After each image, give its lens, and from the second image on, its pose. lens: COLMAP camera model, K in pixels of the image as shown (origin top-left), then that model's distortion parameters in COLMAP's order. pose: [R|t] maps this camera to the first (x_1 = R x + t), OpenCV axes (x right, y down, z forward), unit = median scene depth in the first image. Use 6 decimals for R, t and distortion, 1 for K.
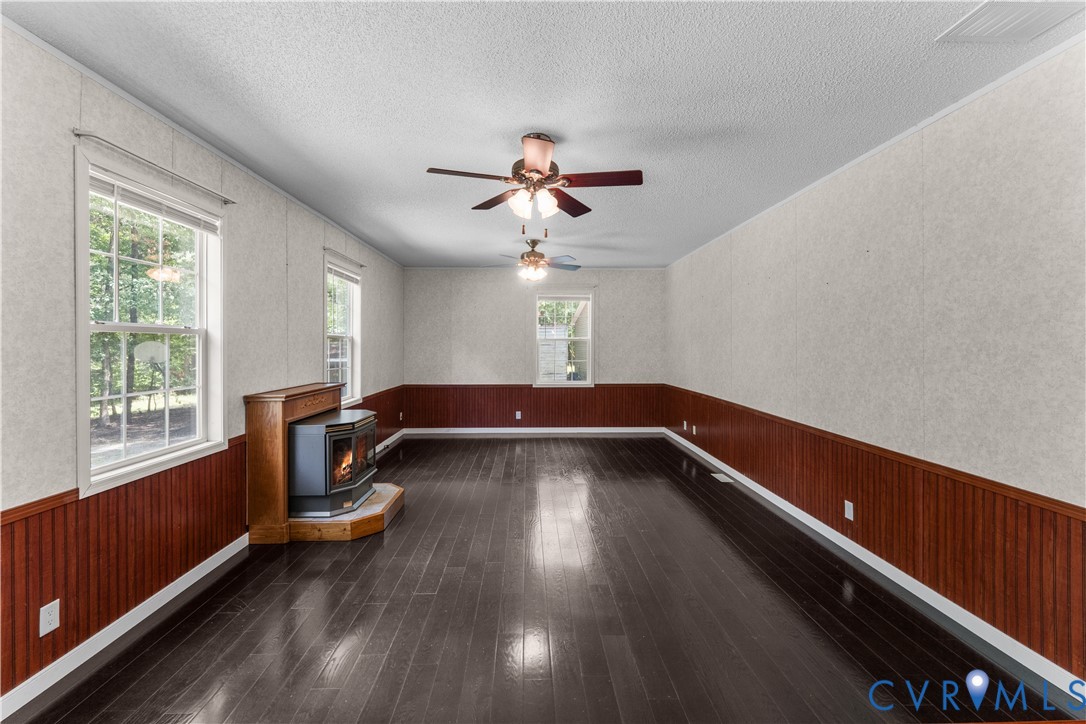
lens RADIAL K [[438.4, 0, 538.4], [0, 438.4, 339.9], [0, 0, 1]] dist [-0.000430, -0.000437]
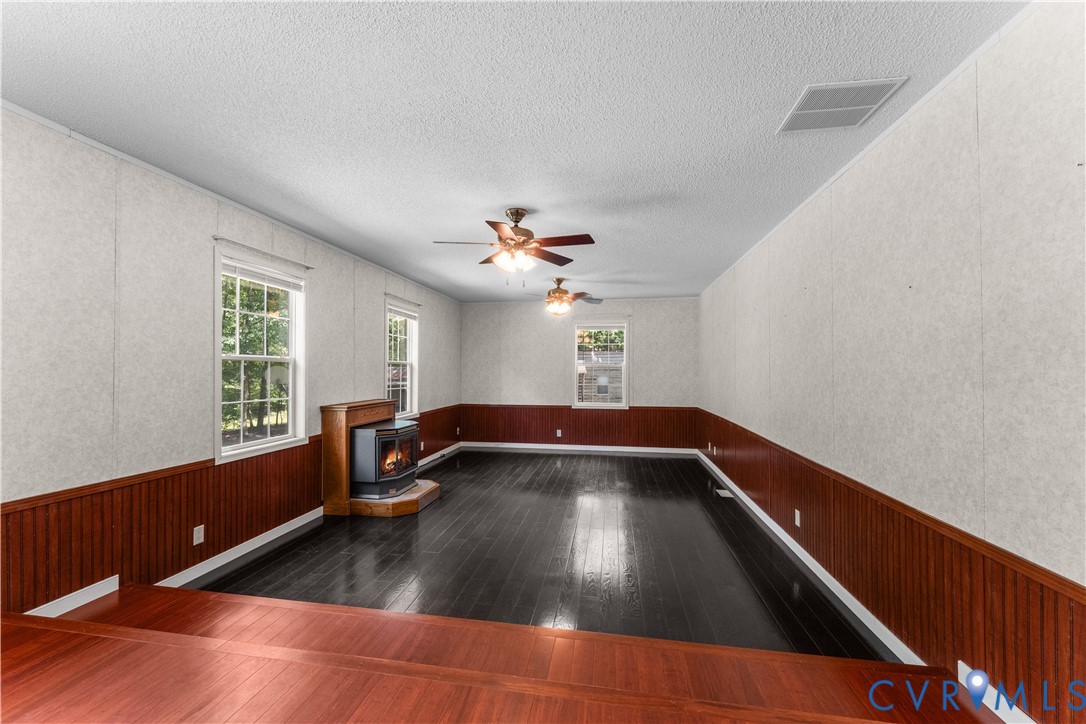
lens RADIAL K [[438.4, 0, 542.8], [0, 438.4, 360.7], [0, 0, 1]] dist [-0.000430, -0.000437]
pose [[0.982607, -0.001443, -0.185691, 0.259613], [-0.000293, 0.999957, -0.009319, -0.003112], [0.185697, 0.009211, 0.982564, -0.216479]]
